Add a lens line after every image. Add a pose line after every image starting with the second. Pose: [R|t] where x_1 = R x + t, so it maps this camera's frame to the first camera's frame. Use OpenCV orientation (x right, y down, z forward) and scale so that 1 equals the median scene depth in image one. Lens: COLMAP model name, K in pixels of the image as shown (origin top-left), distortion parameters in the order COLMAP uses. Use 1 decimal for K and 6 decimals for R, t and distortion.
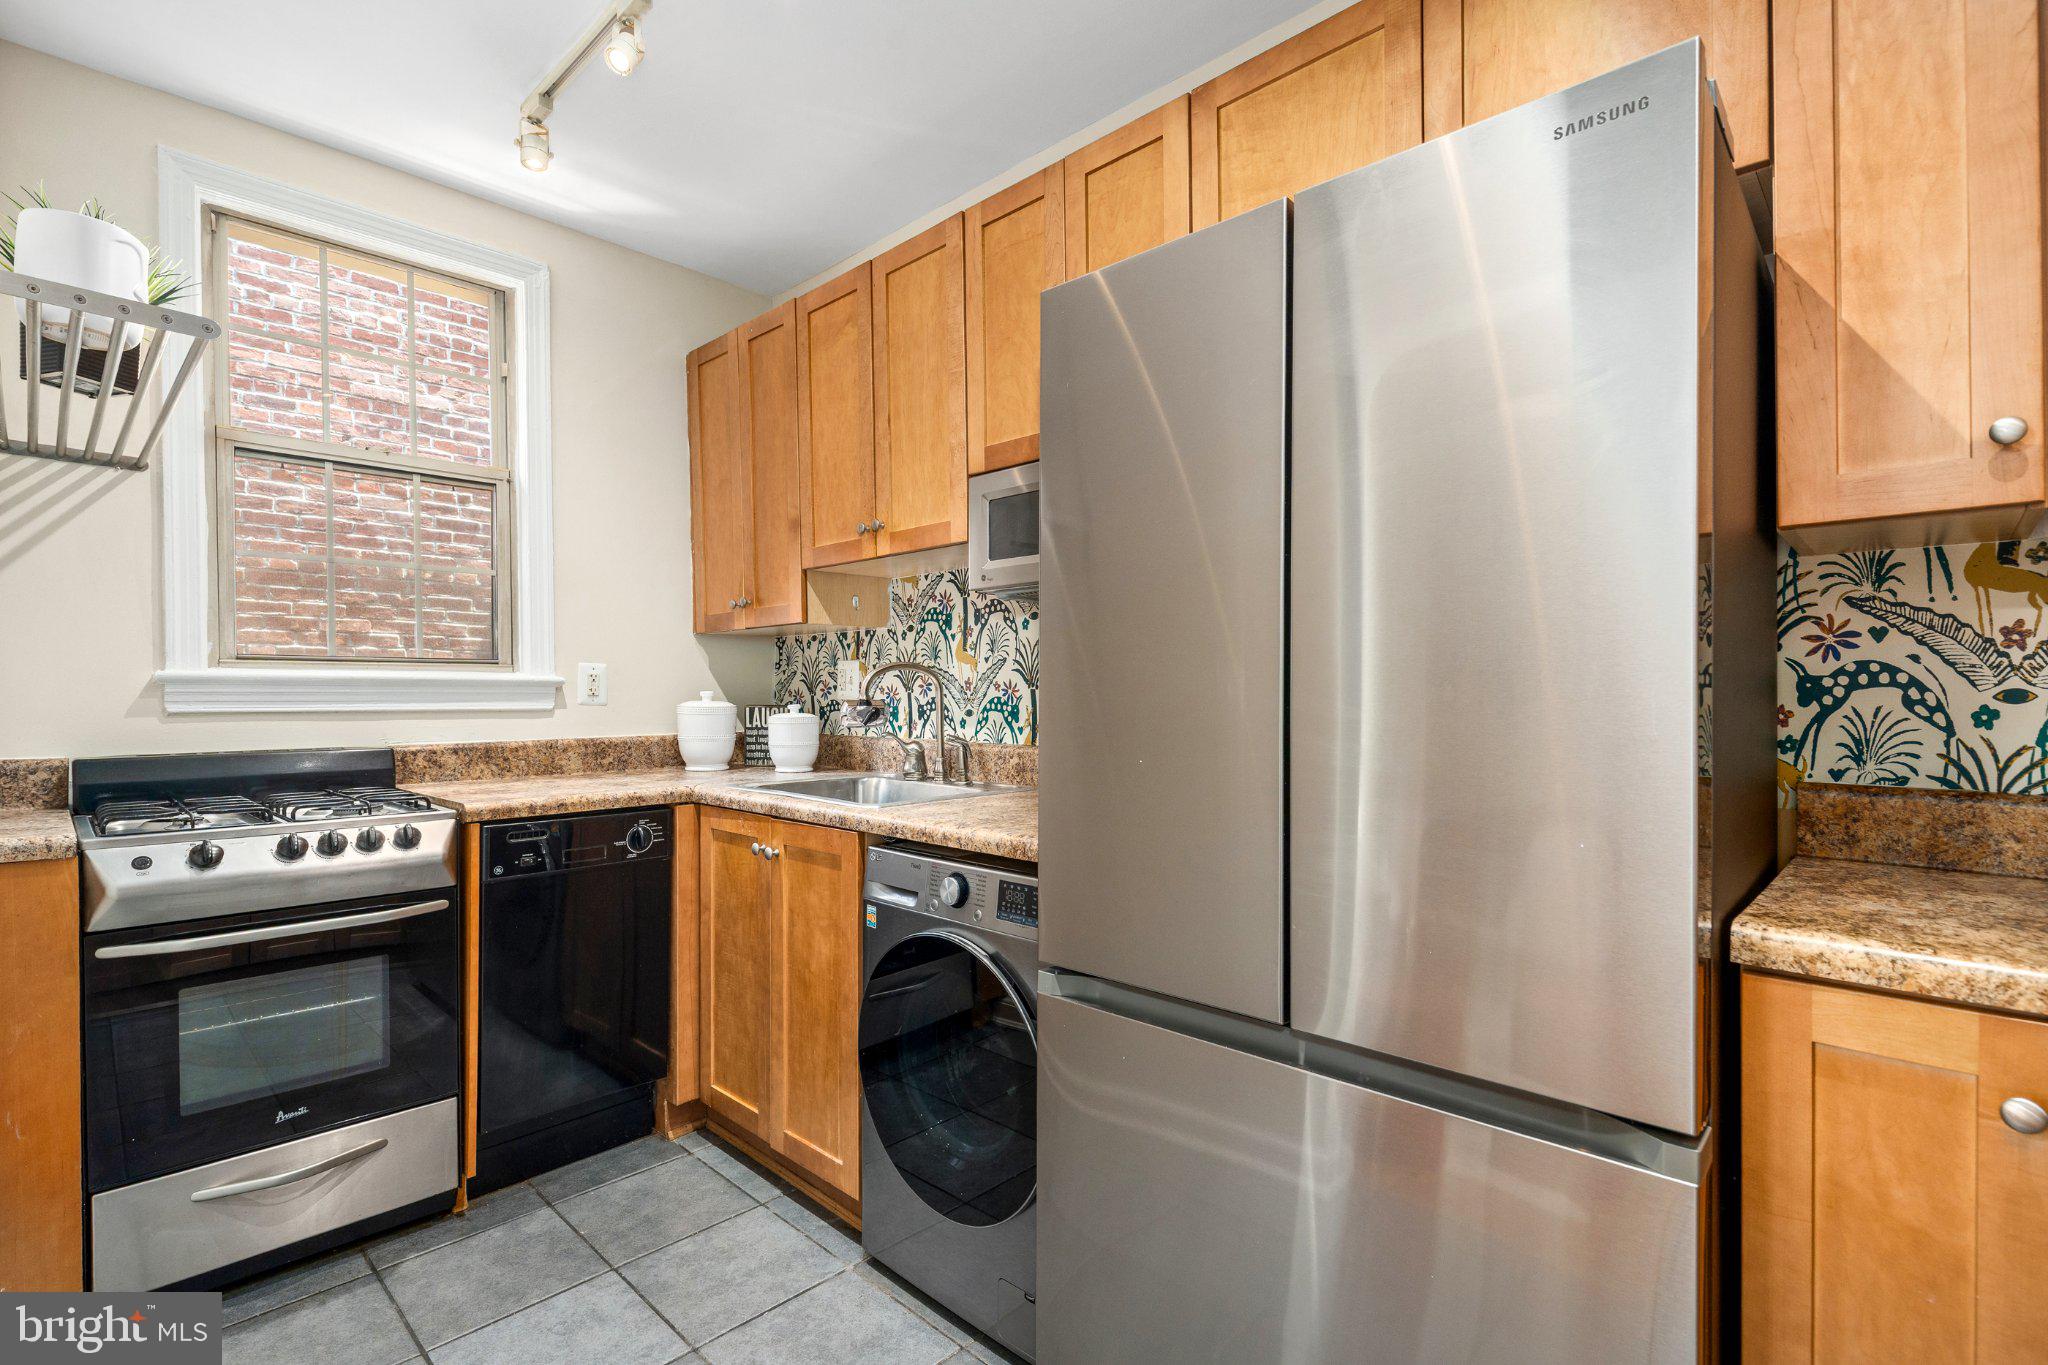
lens RADIAL K [[938.8, 0, 1026.7], [0, 938.8, 678.0], [0, 0, 1]] dist [0.006108, -0.002058]
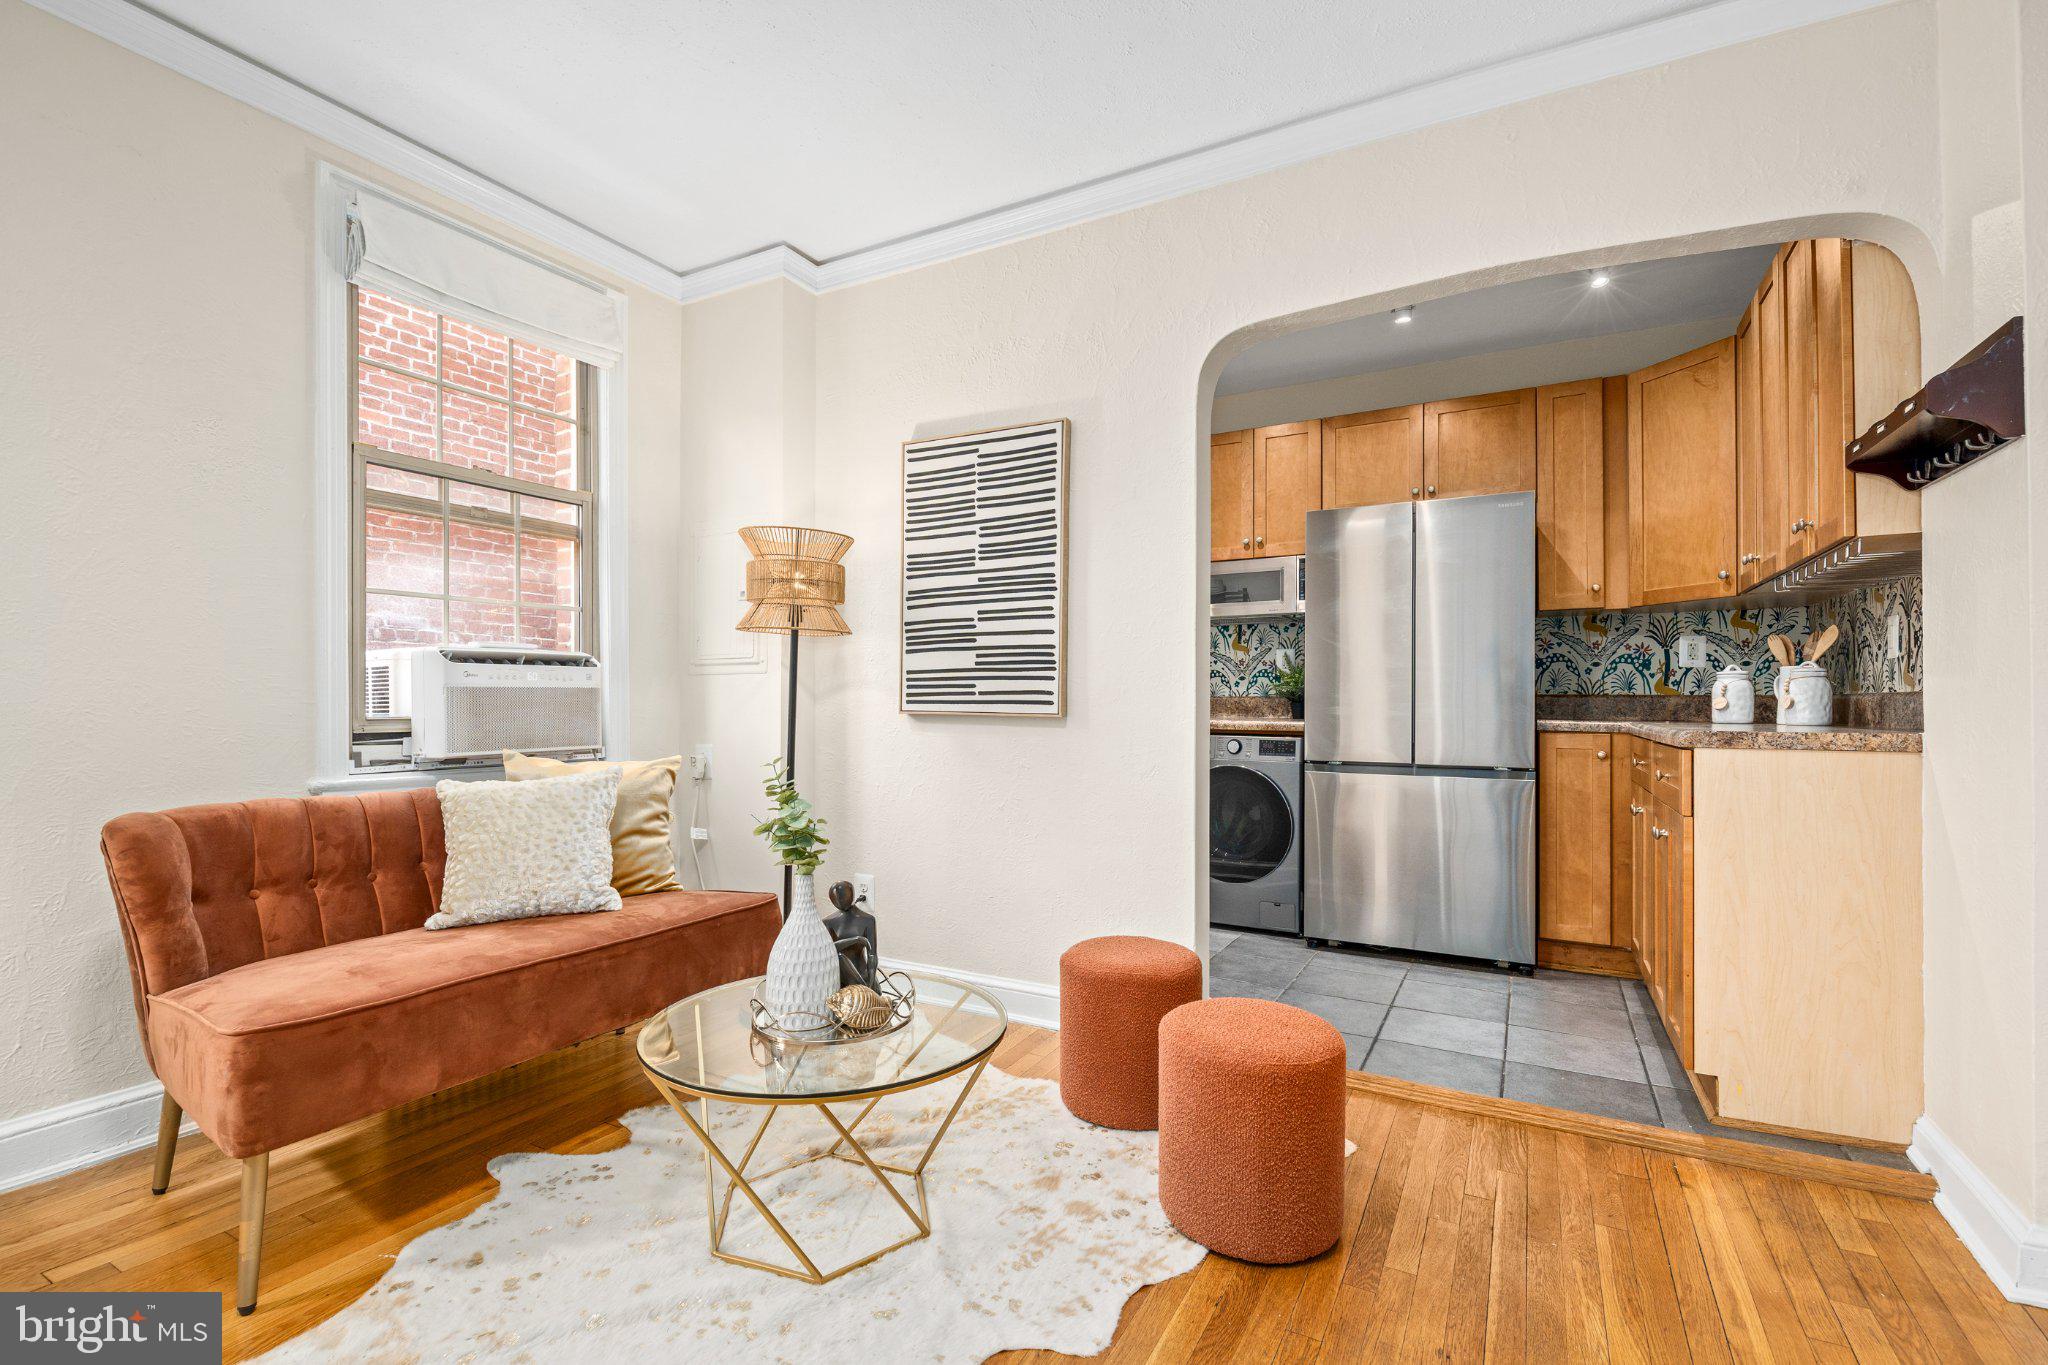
lens RADIAL K [[938.8, 0, 1019.4], [0, 938.8, 678.1], [0, 0, 1]] dist [0.006108, -0.002058]
pose [[0.962425, 0.010269, 0.271354, -1.676065], [-0.006005, 0.999845, -0.016541, 0.129144], [-0.271482, 0.014290, 0.962337, -1.518255]]
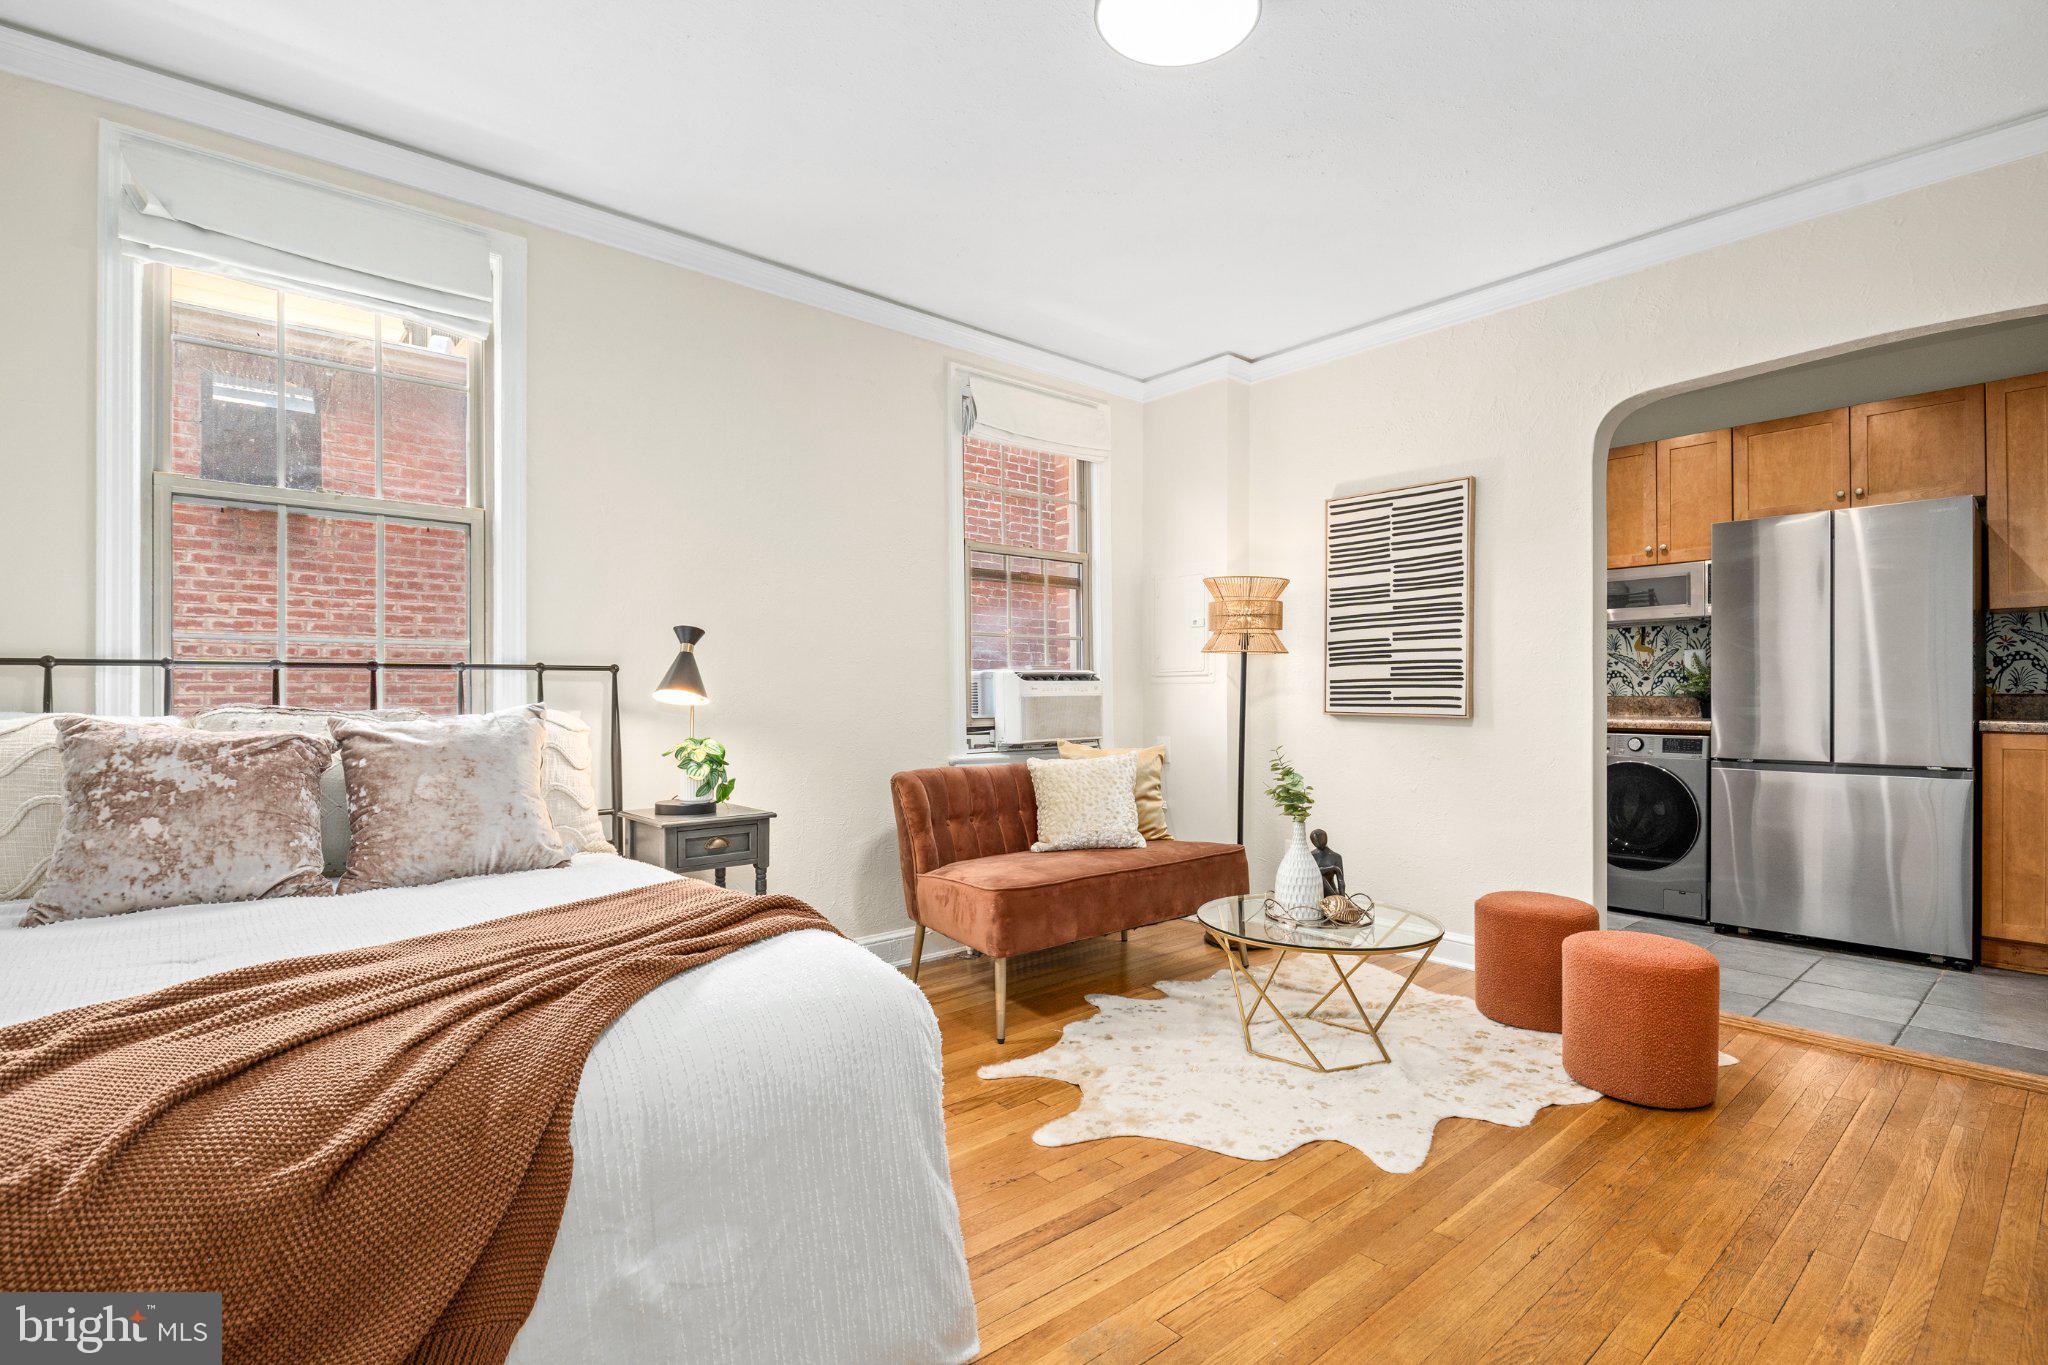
lens RADIAL K [[975.3, 0, 1007.0], [0, 975.3, 687.7], [0, 0, 1]] dist [0.004051, -0.007871]
pose [[0.996484, -0.002529, -0.083751, -2.094541], [0.002635, 0.999996, 0.001156, 0.088496], [0.083748, -0.001372, 0.996486, -2.388244]]
